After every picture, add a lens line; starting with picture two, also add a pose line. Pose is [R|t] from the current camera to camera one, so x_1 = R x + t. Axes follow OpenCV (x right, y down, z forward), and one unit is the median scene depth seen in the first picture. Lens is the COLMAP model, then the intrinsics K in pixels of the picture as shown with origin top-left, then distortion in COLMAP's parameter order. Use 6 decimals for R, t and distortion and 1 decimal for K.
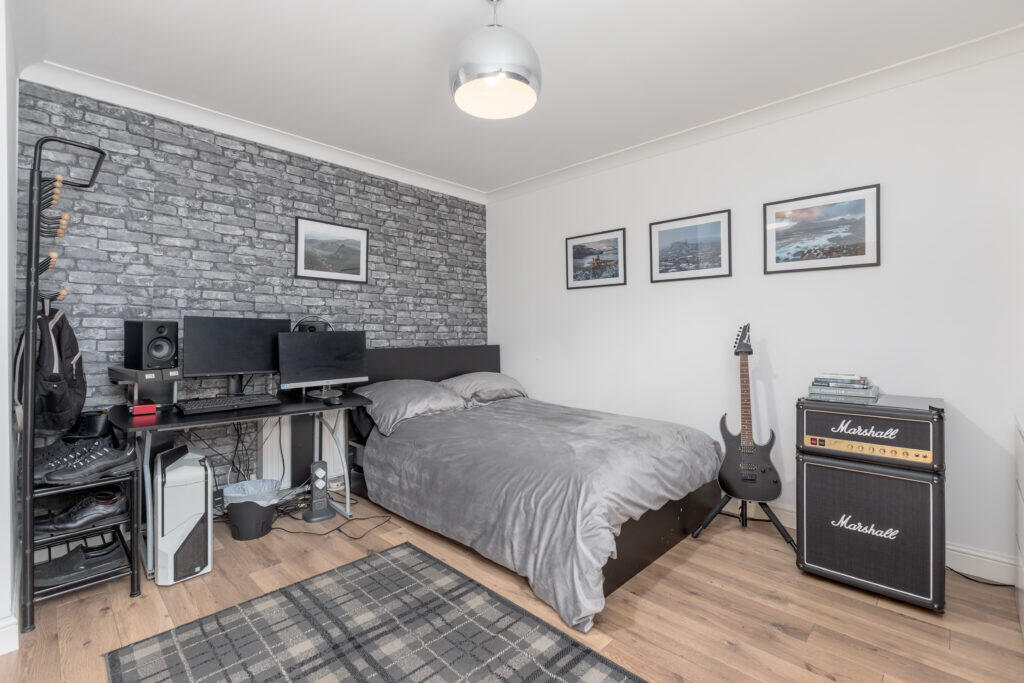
lens RADIAL K [[457.3, 0, 512.2], [0, 457.3, 331.8], [0, 0, 1]] dist [-0.000346, 0.000224]
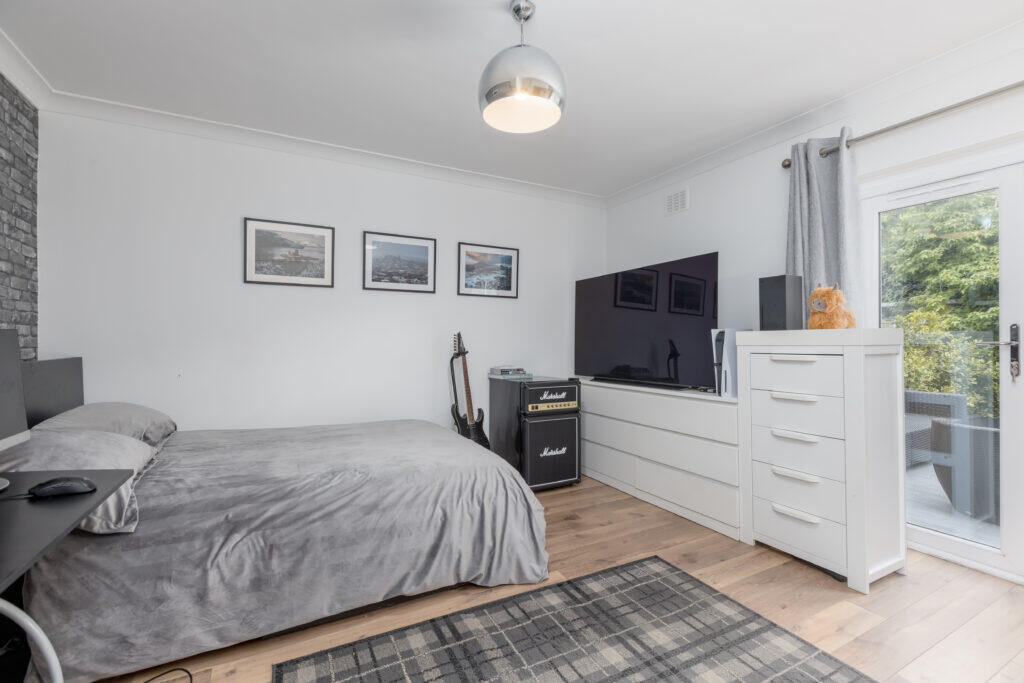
lens RADIAL K [[457.0, 0, 514.1], [0, 457.0, 339.0], [0, 0, 1]] dist [-0.001020, 0.000120]
pose [[0.301720, 0.010405, 0.953340, -0.696954], [-0.001645, 0.999945, -0.010393, 0.015303], [-0.953395, 0.001567, 0.301720, 0.470695]]
